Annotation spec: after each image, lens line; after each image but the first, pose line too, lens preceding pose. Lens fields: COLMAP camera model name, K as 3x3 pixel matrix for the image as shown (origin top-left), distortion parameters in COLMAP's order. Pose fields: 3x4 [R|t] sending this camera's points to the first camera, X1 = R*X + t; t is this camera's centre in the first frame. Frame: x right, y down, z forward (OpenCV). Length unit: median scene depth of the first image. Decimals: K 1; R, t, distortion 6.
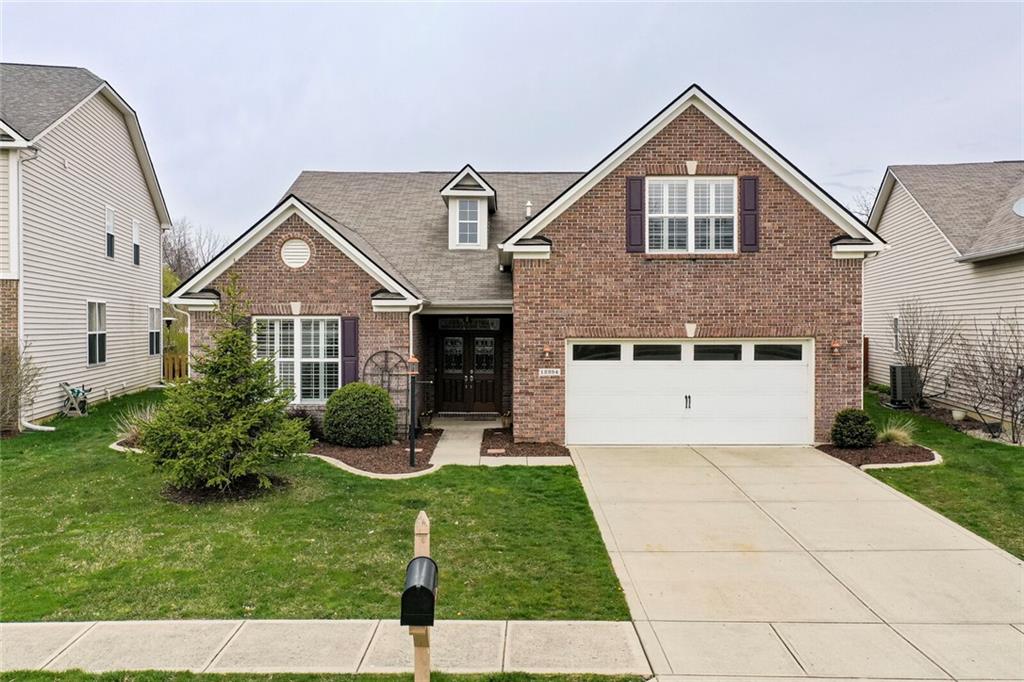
lens RADIAL K [[832.9, 0, 507.9], [0, 832.9, 340.8], [0, 0, 1]] dist [-0.026184, -0.003702]
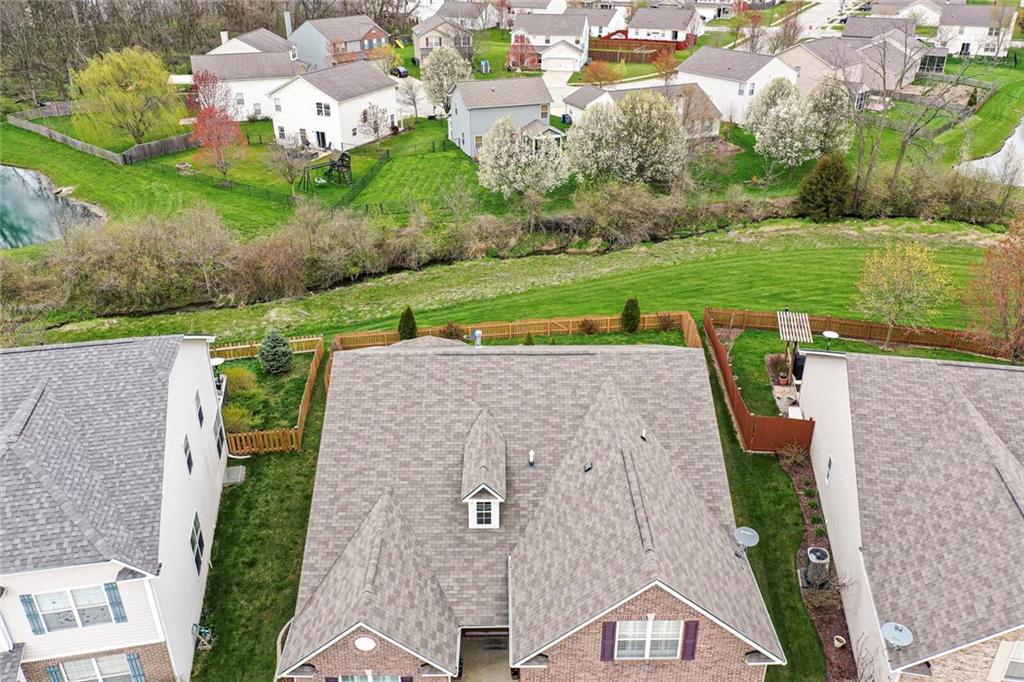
lens RADIAL K [[832.9, 0, 514.9], [0, 832.9, 341.4], [0, 0, 1]] dist [-0.026184, -0.003702]
pose [[0.999924, -0.009981, 0.007236, -0.009169], [0.005603, 0.890788, 0.454385, -1.230738], [-0.010981, -0.454310, 0.890776, -0.011985]]
